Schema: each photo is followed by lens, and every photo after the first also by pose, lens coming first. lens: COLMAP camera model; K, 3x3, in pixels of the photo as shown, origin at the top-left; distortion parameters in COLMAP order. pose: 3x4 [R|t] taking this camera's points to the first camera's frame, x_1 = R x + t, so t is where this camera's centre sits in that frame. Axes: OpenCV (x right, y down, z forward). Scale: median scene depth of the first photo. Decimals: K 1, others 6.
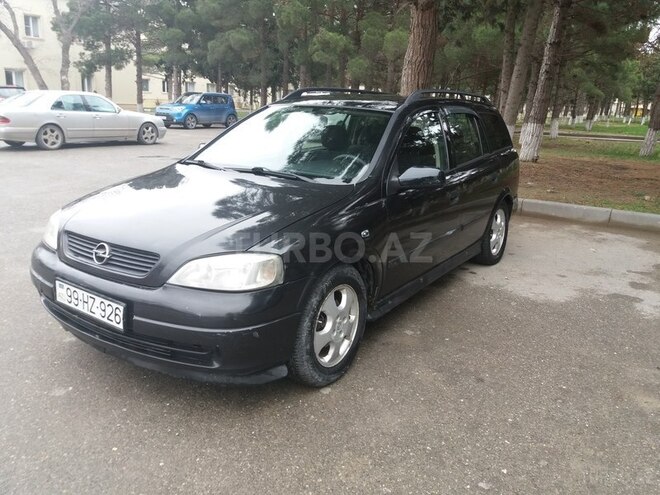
lens RADIAL K [[526.2, 0, 330.1], [0, 526.2, 229.8], [0, 0, 1]] dist [0.097168, -0.161218]
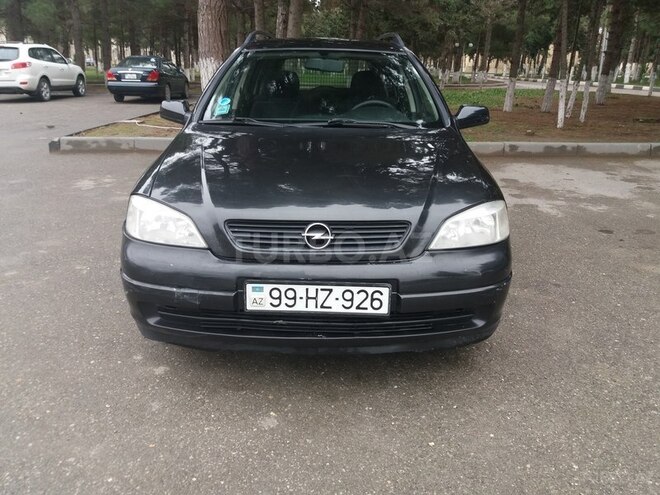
lens RADIAL K [[526.2, 0, 330.1], [0, 526.2, 229.8], [0, 0, 1]] dist [0.097168, -0.161218]
pose [[0.833298, -0.183749, 0.521393, -0.847915], [0.141073, 0.982599, 0.120821, -0.058129], [-0.534521, -0.027125, 0.844720, 0.326044]]
